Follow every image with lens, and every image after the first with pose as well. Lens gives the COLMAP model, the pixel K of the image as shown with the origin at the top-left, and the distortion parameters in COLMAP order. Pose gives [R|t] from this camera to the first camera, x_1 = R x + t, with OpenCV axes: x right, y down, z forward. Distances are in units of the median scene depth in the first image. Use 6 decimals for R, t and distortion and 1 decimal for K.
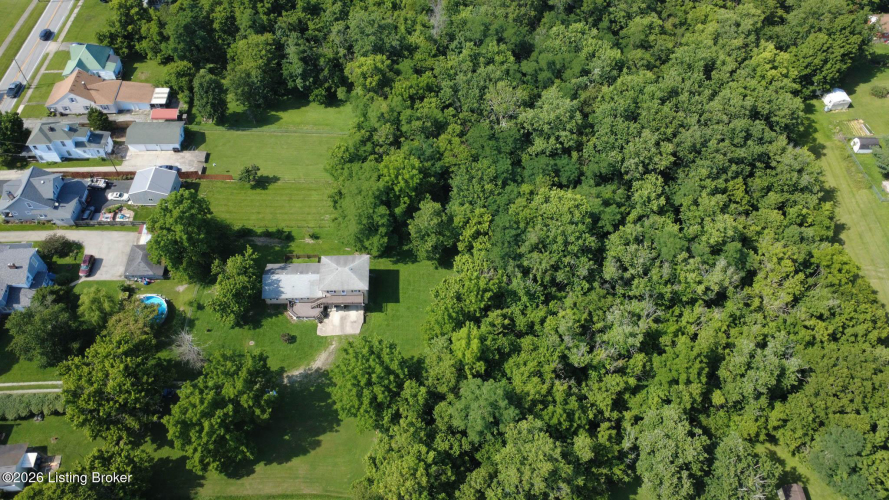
lens RADIAL K [[649.9, 0, 443.9], [0, 649.9, 252.7], [0, 0, 1]] dist [0.003513, 0.000707]
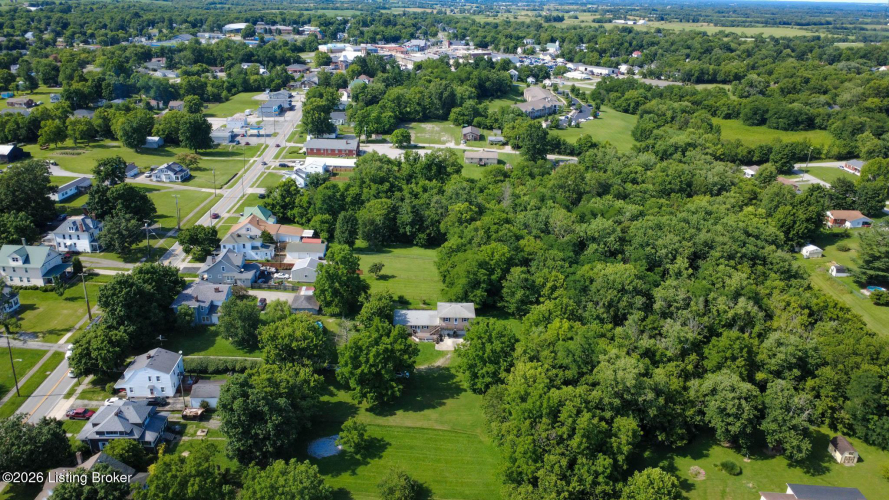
lens RADIAL K [[652.2, 0, 442.4], [0, 652.2, 250.6], [0, 0, 1]] dist [0.001751, 0.001907]
pose [[0.999683, 0.011771, -0.022251, -0.148665], [-0.021396, 0.863020, -0.504716, 0.580194], [0.013262, 0.505033, 0.862998, -0.196785]]
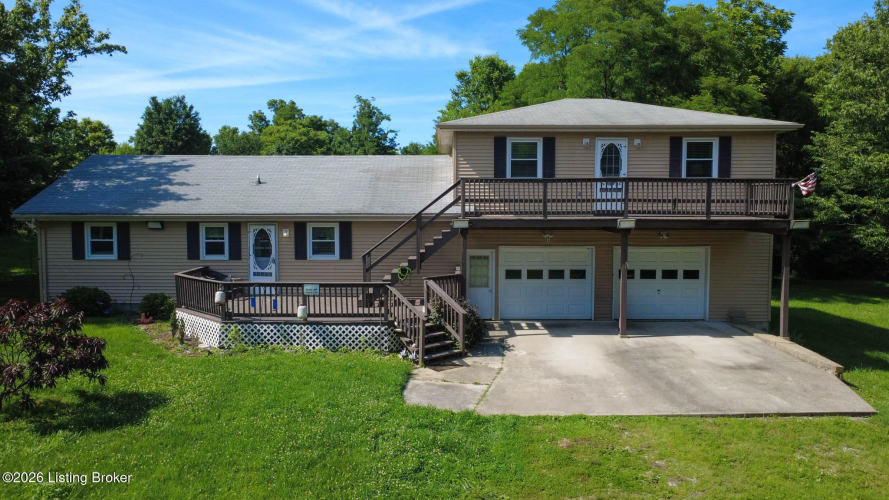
lens RADIAL K [[659.2, 0, 444.5], [0, 659.2, 250.0], [0, 0, 1]] dist [0.003731, -0.000427]
pose [[0.999172, -0.015362, -0.037663, -0.178474], [-0.018168, 0.659885, -0.751147, 0.171088], [0.036392, 0.751209, 0.659060, 0.887141]]
